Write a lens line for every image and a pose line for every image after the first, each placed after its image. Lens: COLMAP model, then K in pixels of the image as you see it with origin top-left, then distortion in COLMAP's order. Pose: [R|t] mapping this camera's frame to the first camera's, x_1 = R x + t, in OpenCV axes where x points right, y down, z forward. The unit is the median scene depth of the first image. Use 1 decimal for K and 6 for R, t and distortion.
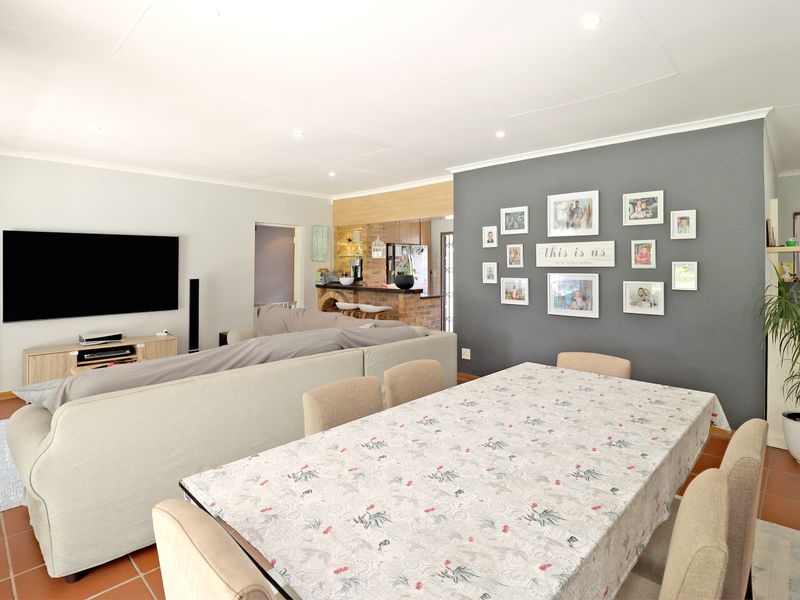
lens RADIAL K [[424.5, 0, 395.5], [0, 424.5, 257.5], [0, 0, 1]] dist [-0.004278, -0.002781]
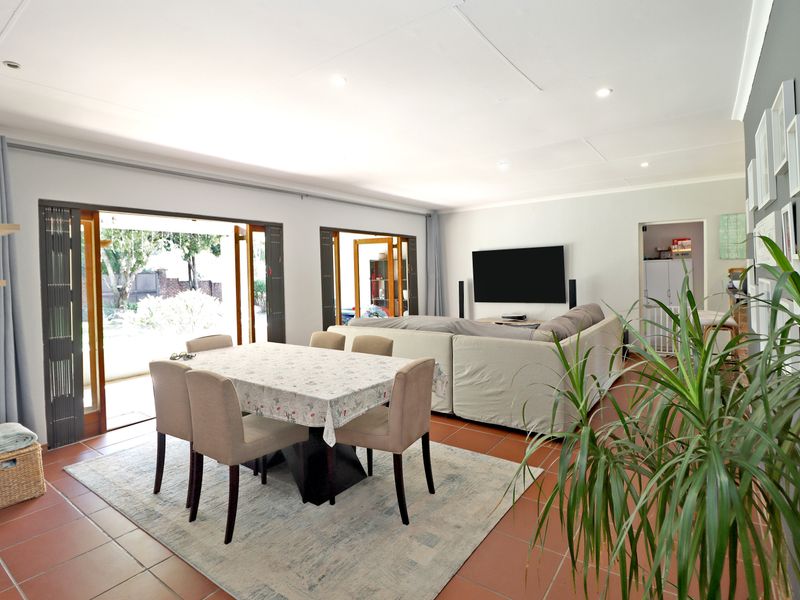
lens RADIAL K [[408.2, 0, 401.4], [0, 408.2, 278.0], [0, 0, 1]] dist [-0.034013, -0.001089]
pose [[0.119918, 0.005689, -0.992767, 0.763190], [0.041136, 0.999096, 0.010694, 0.016872], [0.991931, -0.042121, 0.119576, 0.471834]]
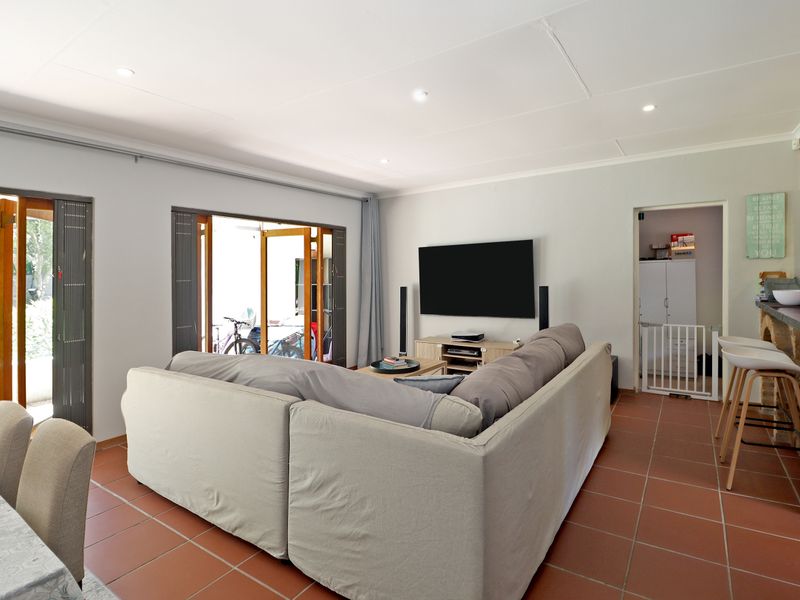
lens RADIAL K [[417.3, 0, 427.1], [0, 417.3, 284.4], [0, 0, 1]] dist [-0.001464, -0.031777]
pose [[0.209933, 0.018933, -0.977532, 0.394976], [0.037750, 0.998910, 0.027454, 0.017602], [0.976987, -0.042665, 0.208989, 0.726151]]
